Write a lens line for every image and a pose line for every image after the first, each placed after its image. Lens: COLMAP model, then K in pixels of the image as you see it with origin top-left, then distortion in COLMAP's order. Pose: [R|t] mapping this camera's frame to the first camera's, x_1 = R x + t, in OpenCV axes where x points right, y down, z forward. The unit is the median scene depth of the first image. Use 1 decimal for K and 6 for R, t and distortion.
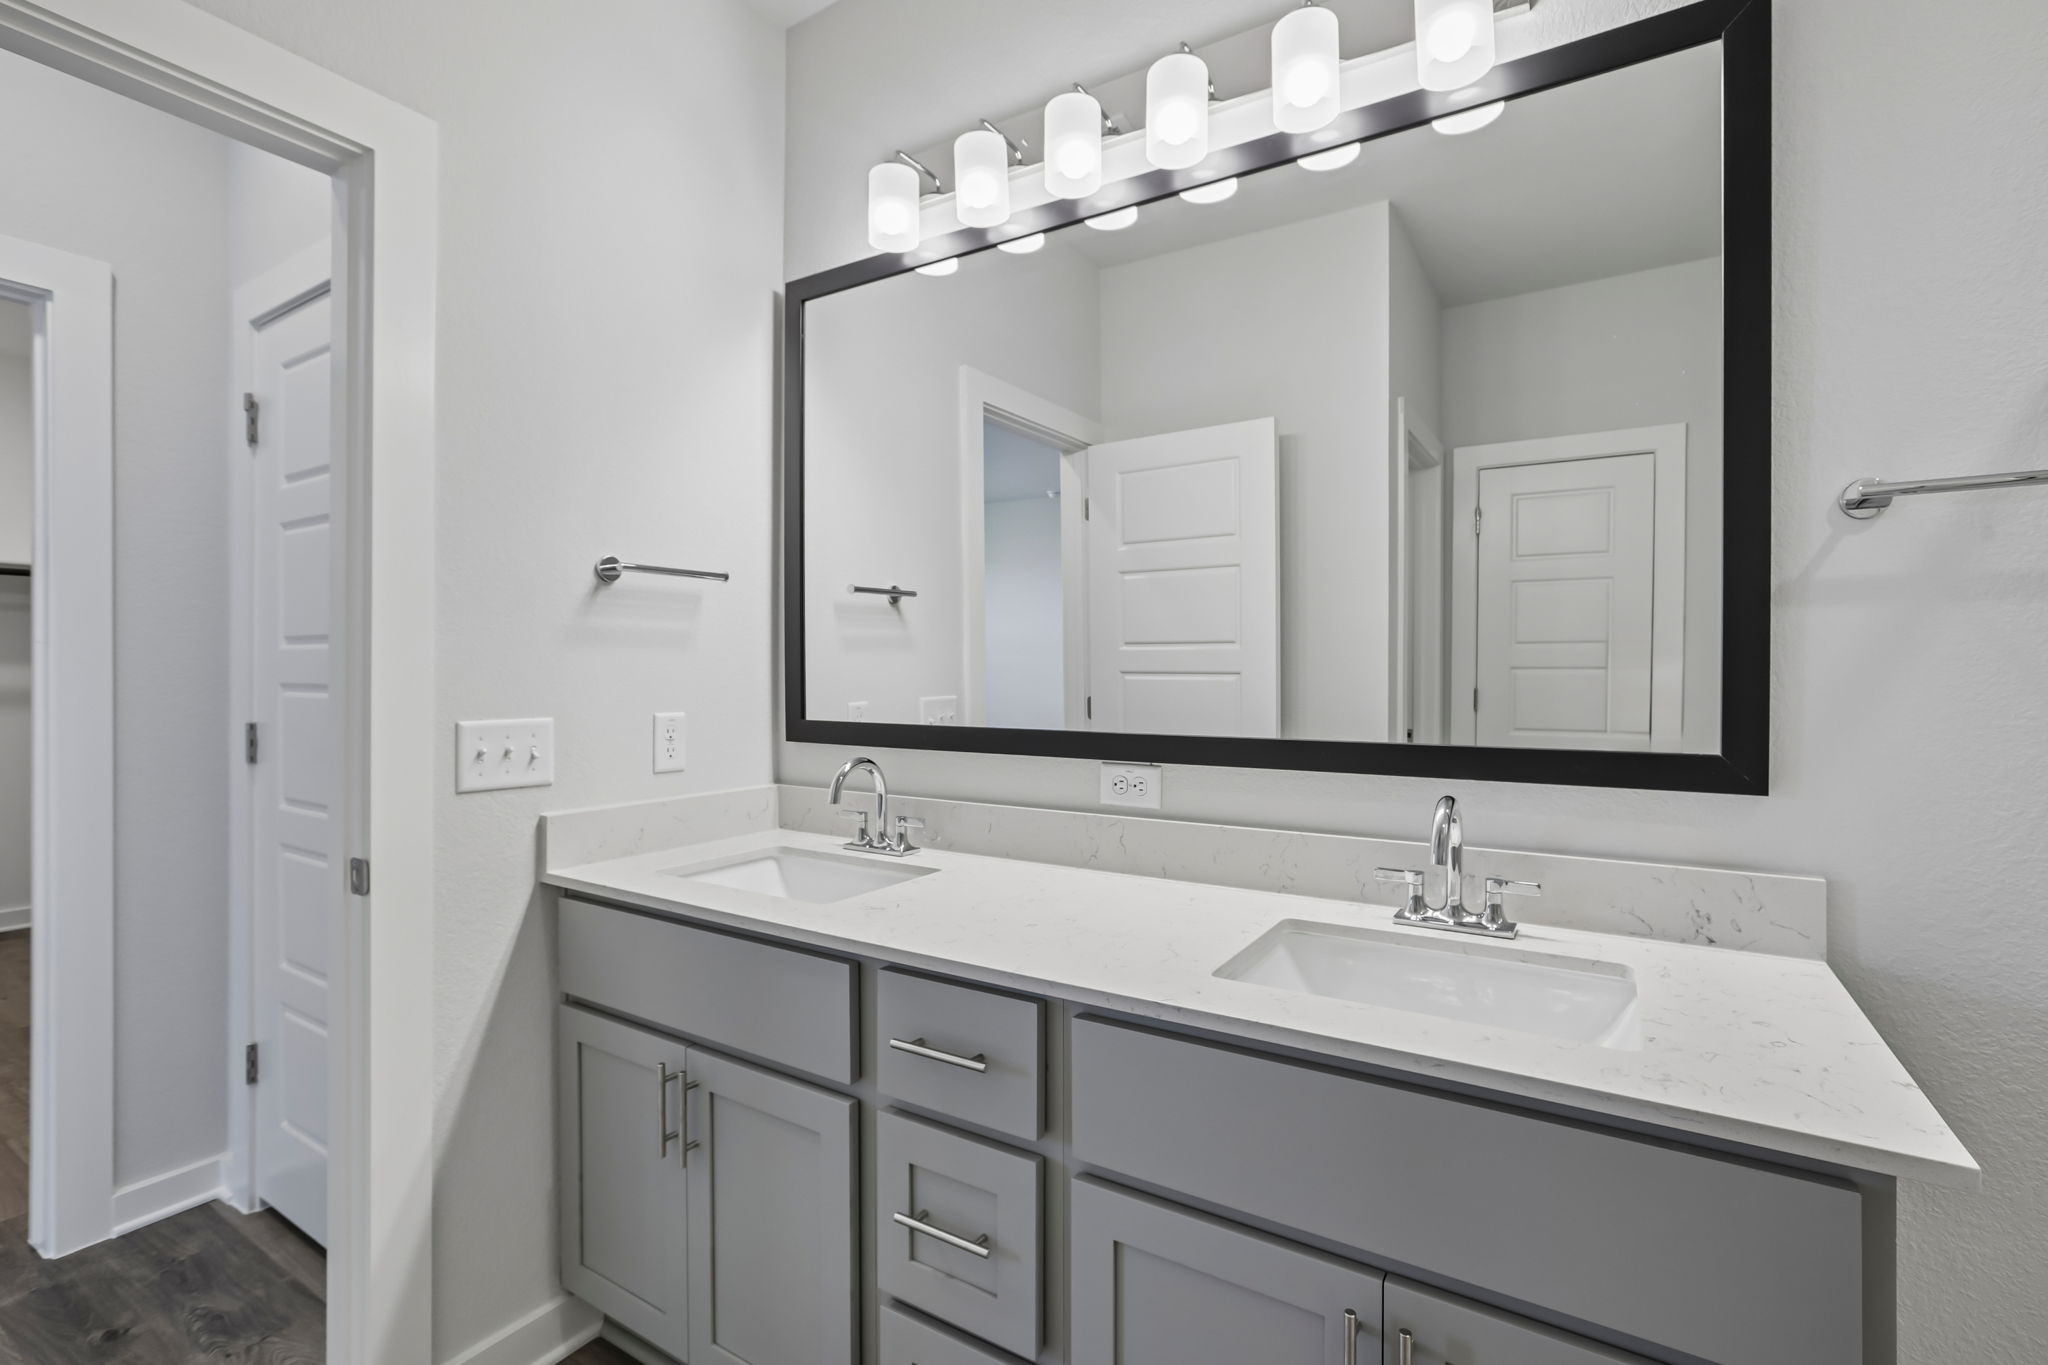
lens RADIAL K [[928.9, 0, 1037.3], [0, 928.9, 675.0], [0, 0, 1]] dist [-0.041217, 0.022632]
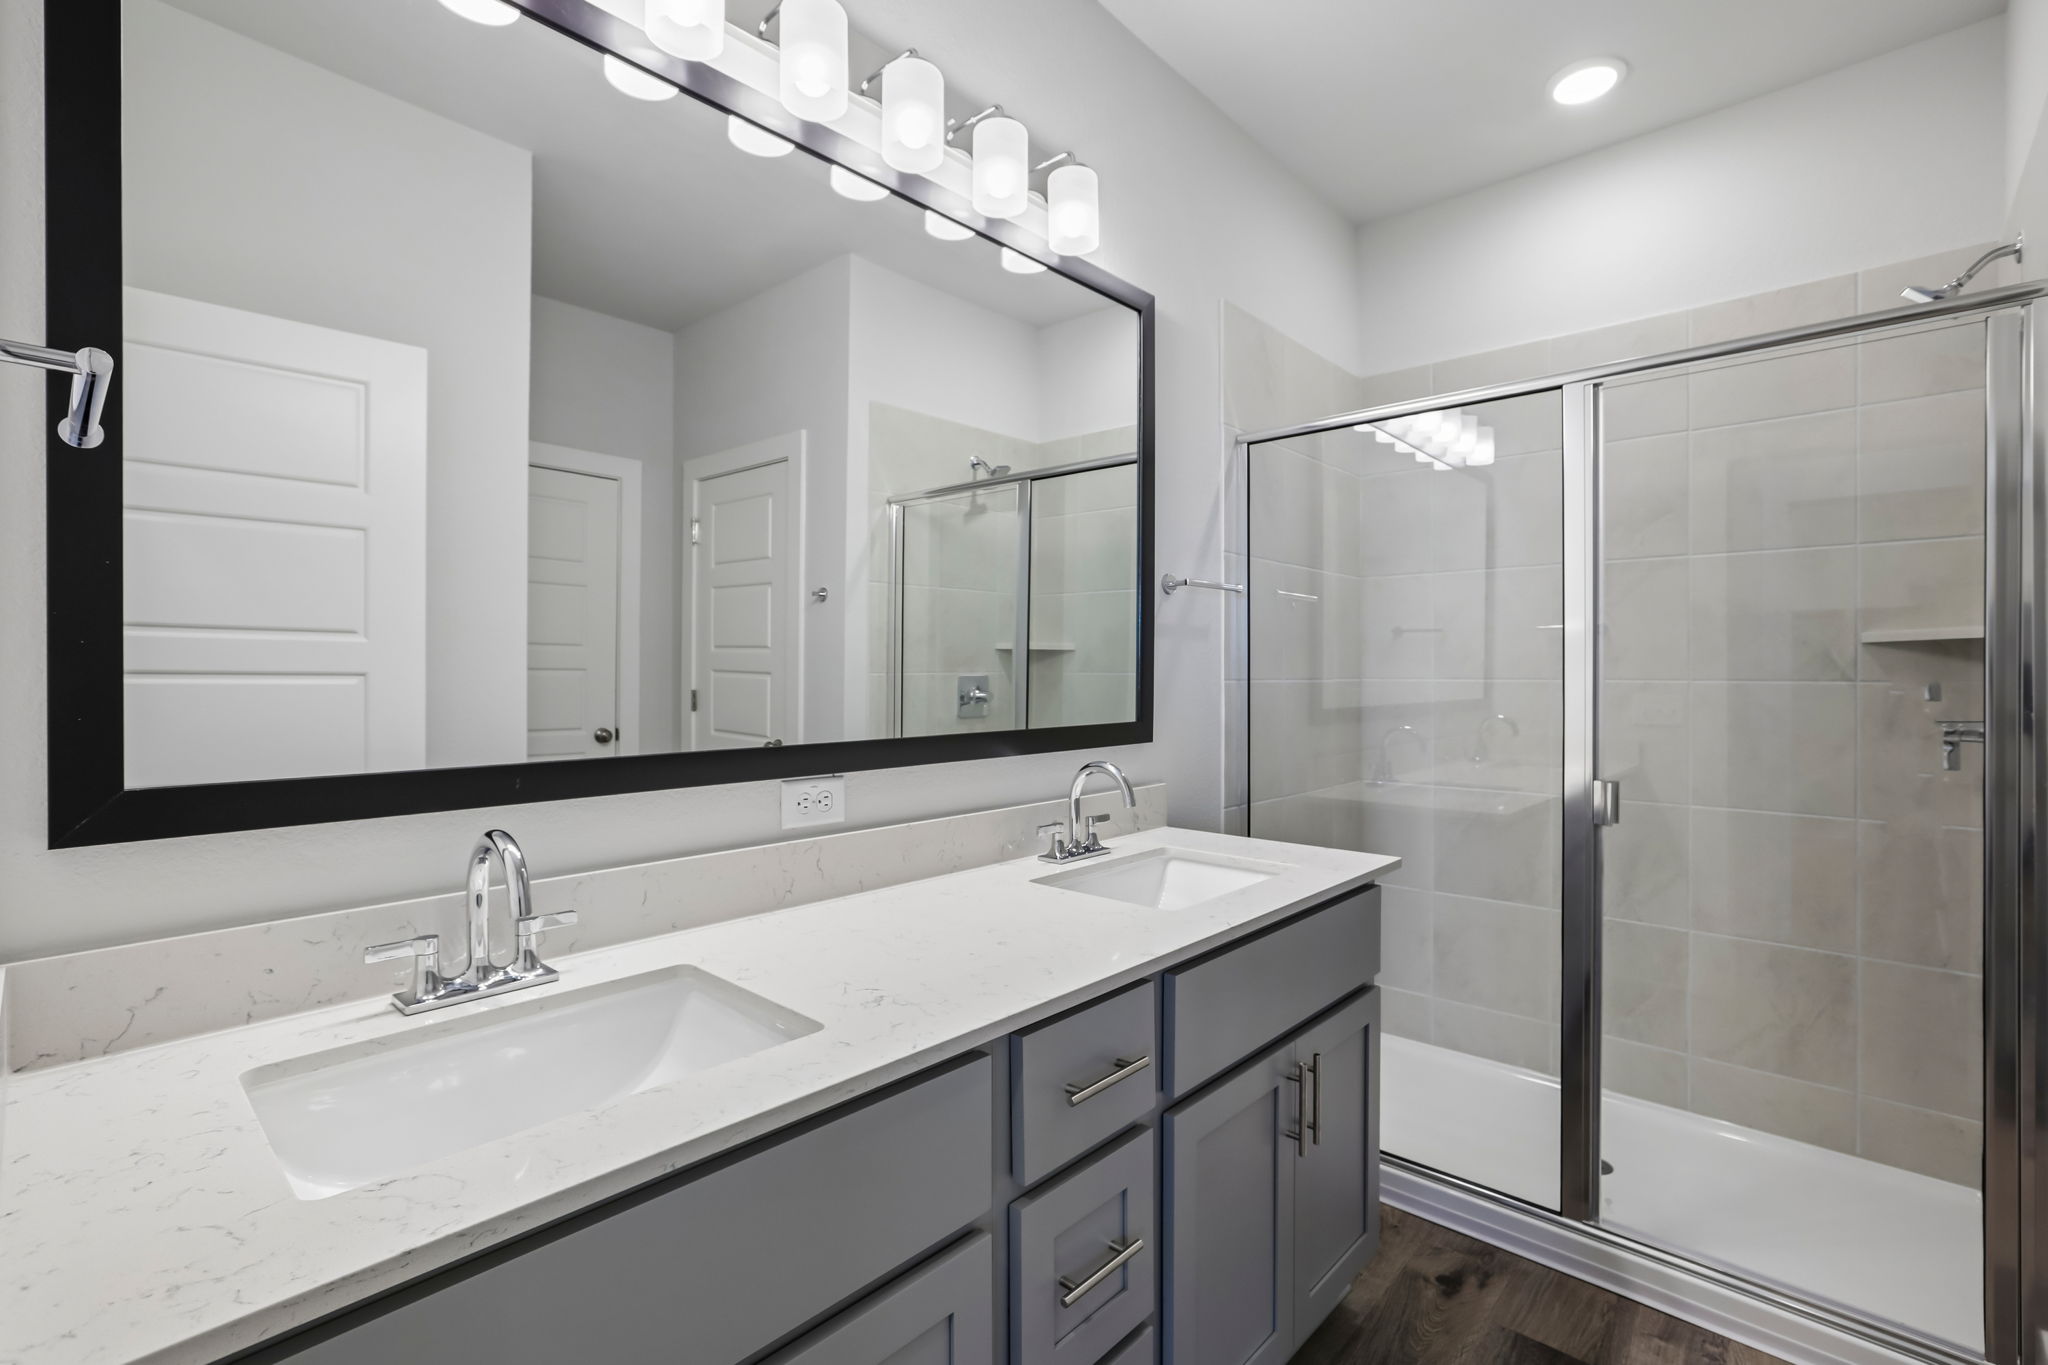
lens RADIAL K [[928.9, 0, 1037.3], [0, 928.9, 675.0], [0, 0, 1]] dist [-0.041217, 0.022632]
pose [[0.190699, -0.006867, 0.981624, -0.723053], [0.002277, 0.999976, 0.006553, -0.008951], [-0.981646, 0.000985, 0.190711, 0.608524]]
